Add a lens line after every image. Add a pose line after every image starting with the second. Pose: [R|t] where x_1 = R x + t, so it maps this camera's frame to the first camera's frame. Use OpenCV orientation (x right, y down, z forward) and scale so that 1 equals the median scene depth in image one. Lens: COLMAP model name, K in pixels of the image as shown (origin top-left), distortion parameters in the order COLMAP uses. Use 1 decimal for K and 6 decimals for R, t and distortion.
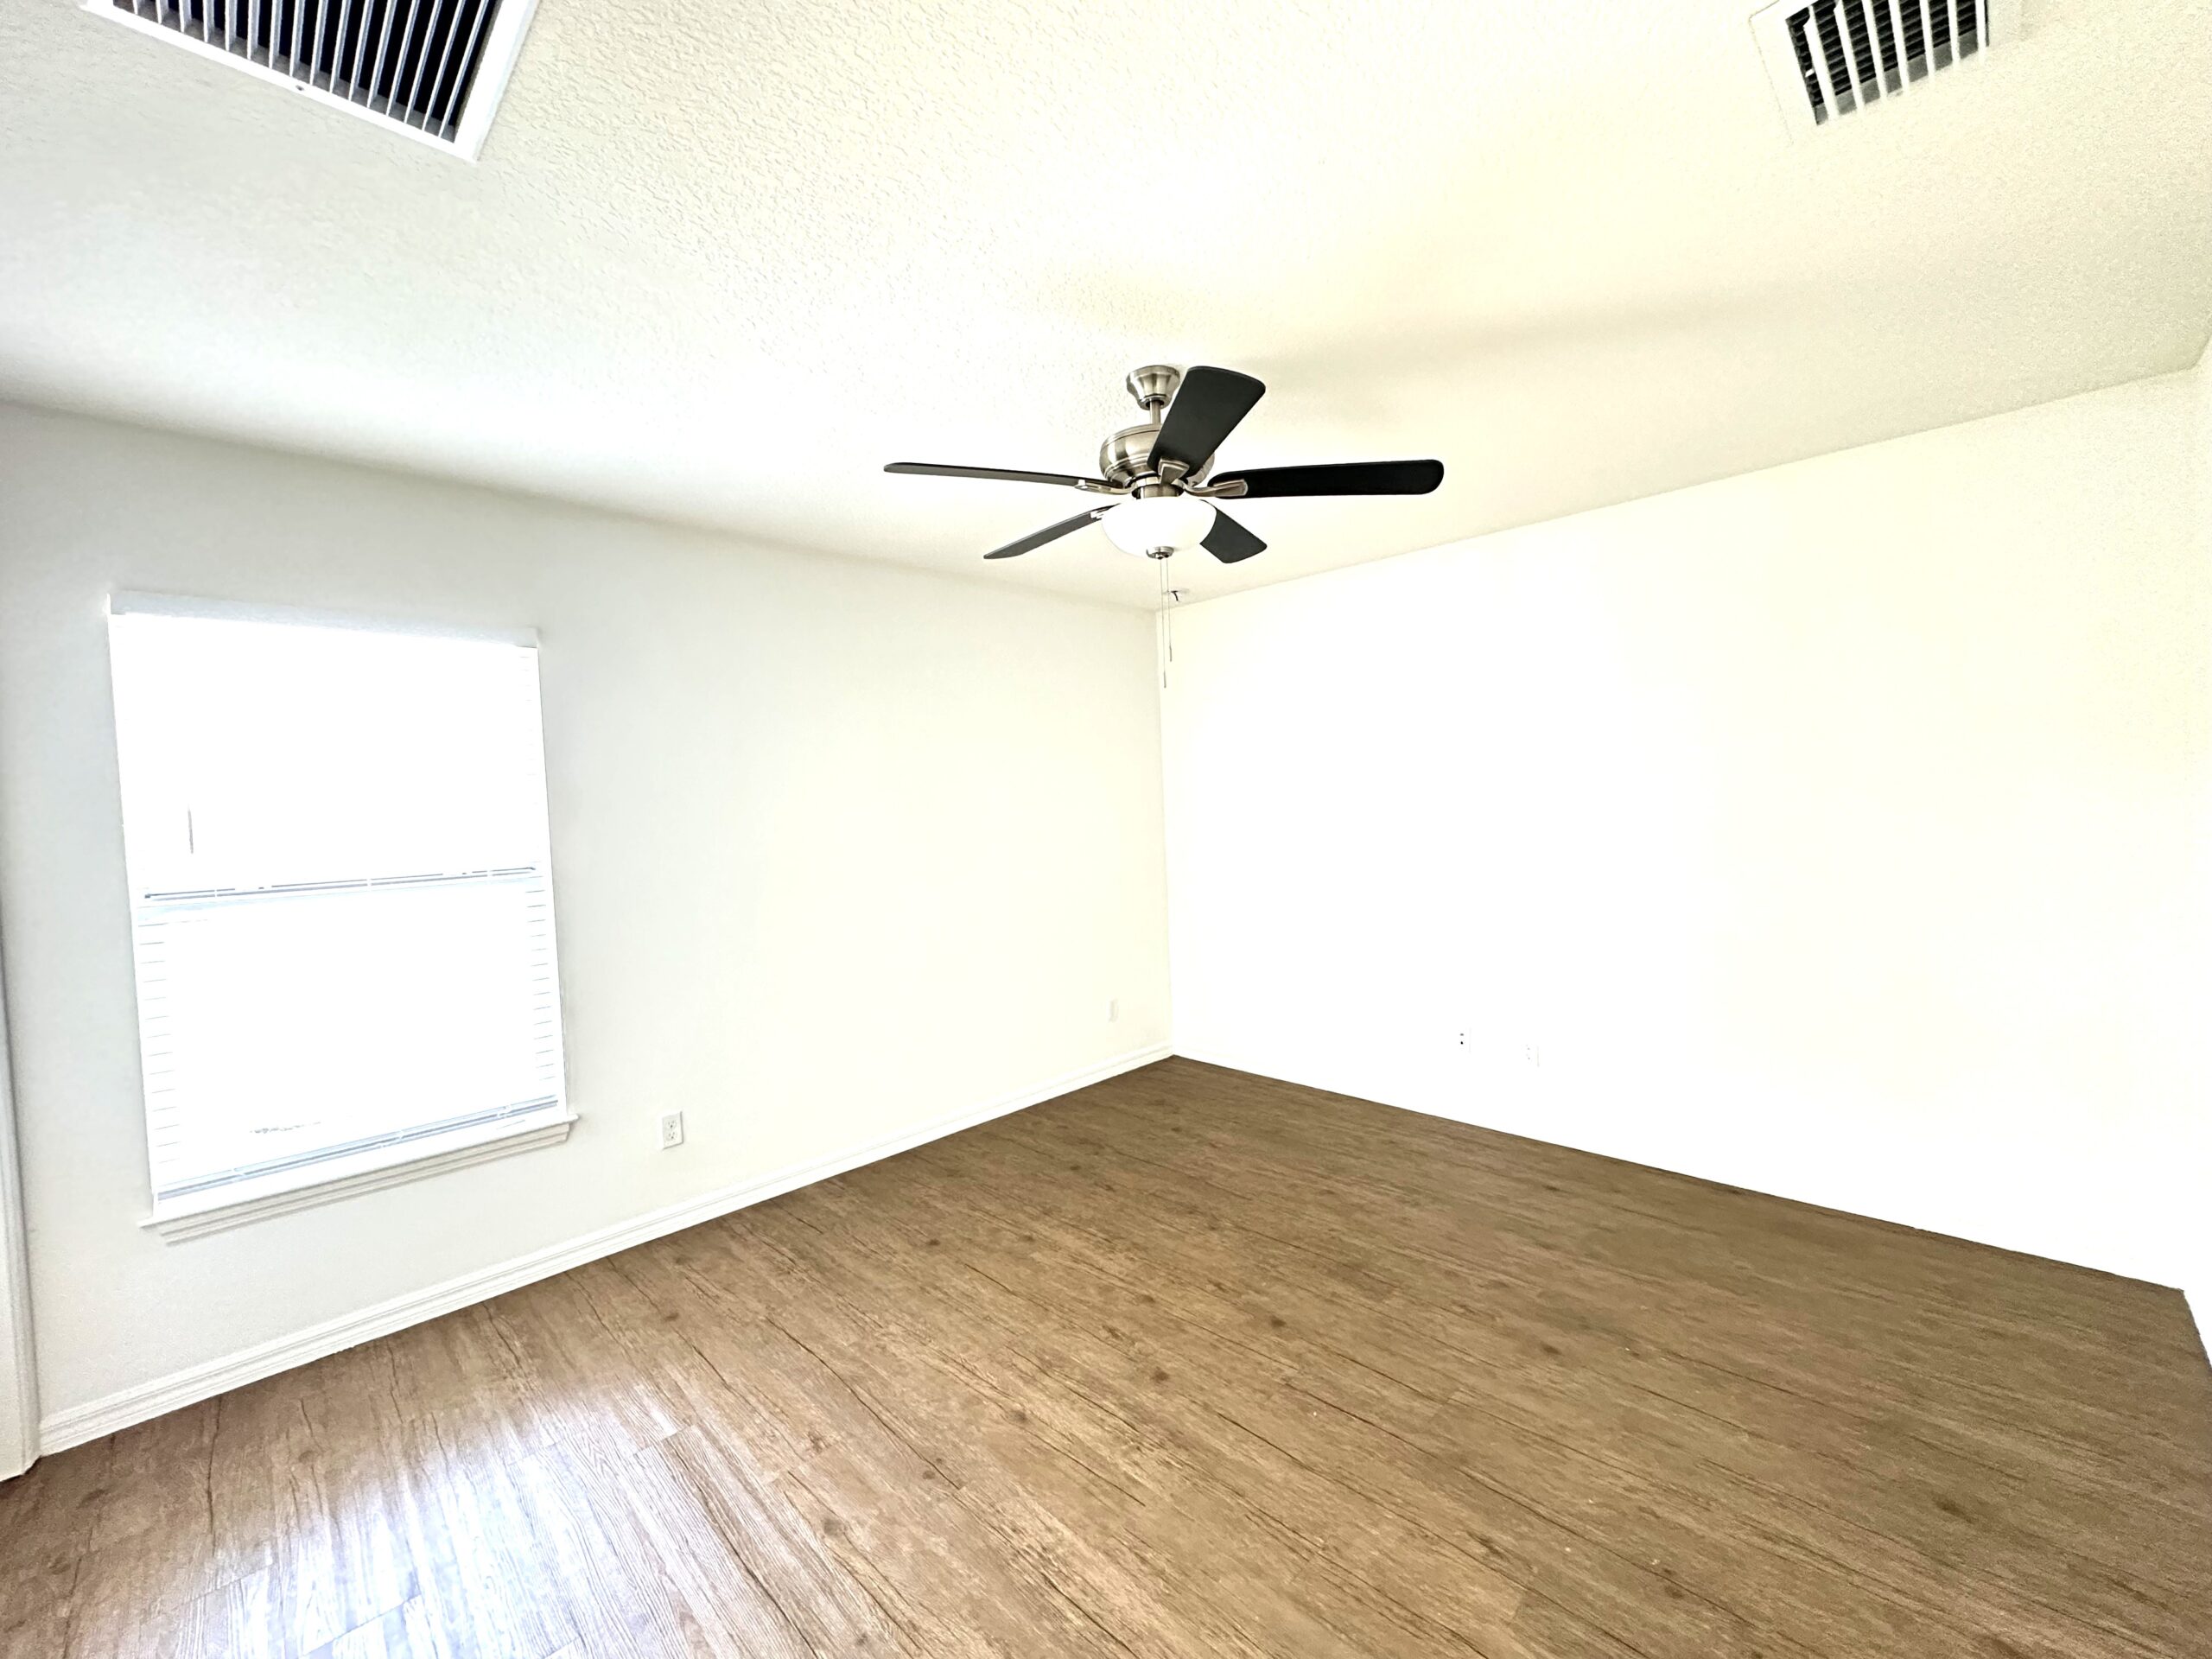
lens RADIAL K [[884.9, 0, 1106.0], [0, 884.9, 829.5], [0, 0, 1]] dist [0.000635, 0.000101]
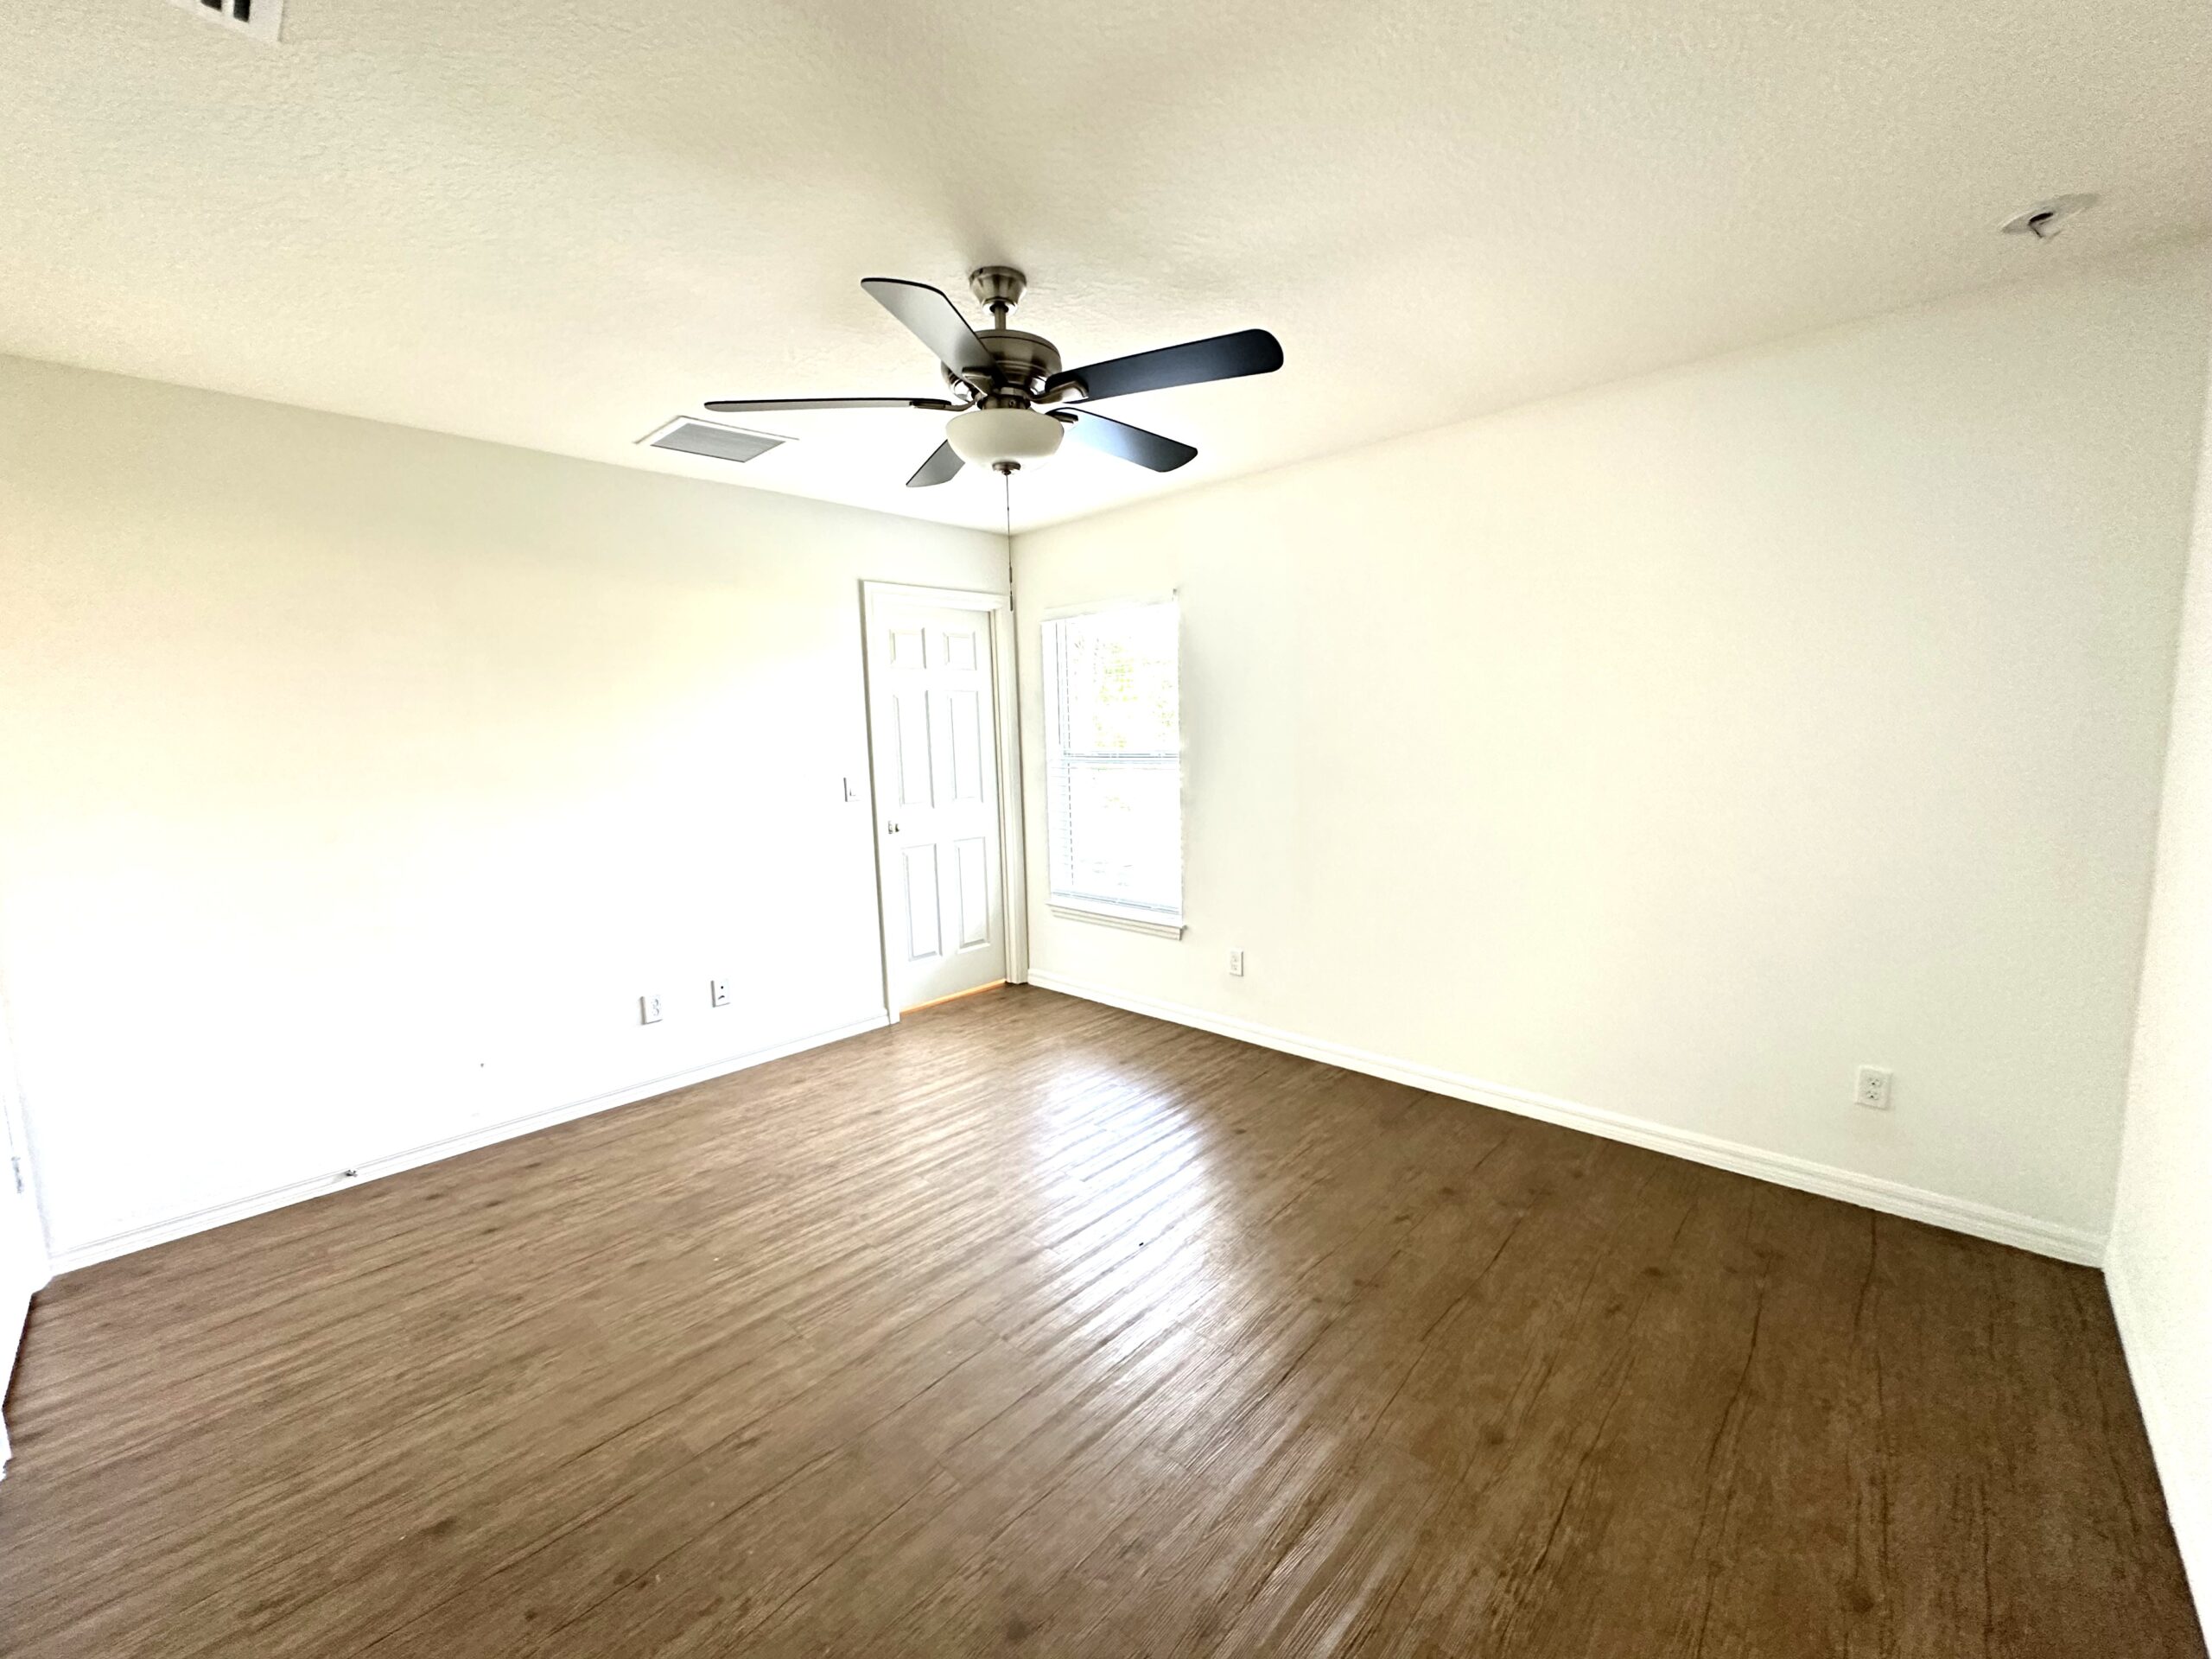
lens RADIAL K [[884.9, 0, 1106.0], [0, 884.9, 829.5], [0, 0, 1]] dist [0.000635, 0.000101]
pose [[0.027436, 0.153759, -0.987727, 0.818866], [-0.006689, 0.988105, 0.153632, -0.059313], [0.999601, 0.002392, 0.028138, 0.822910]]
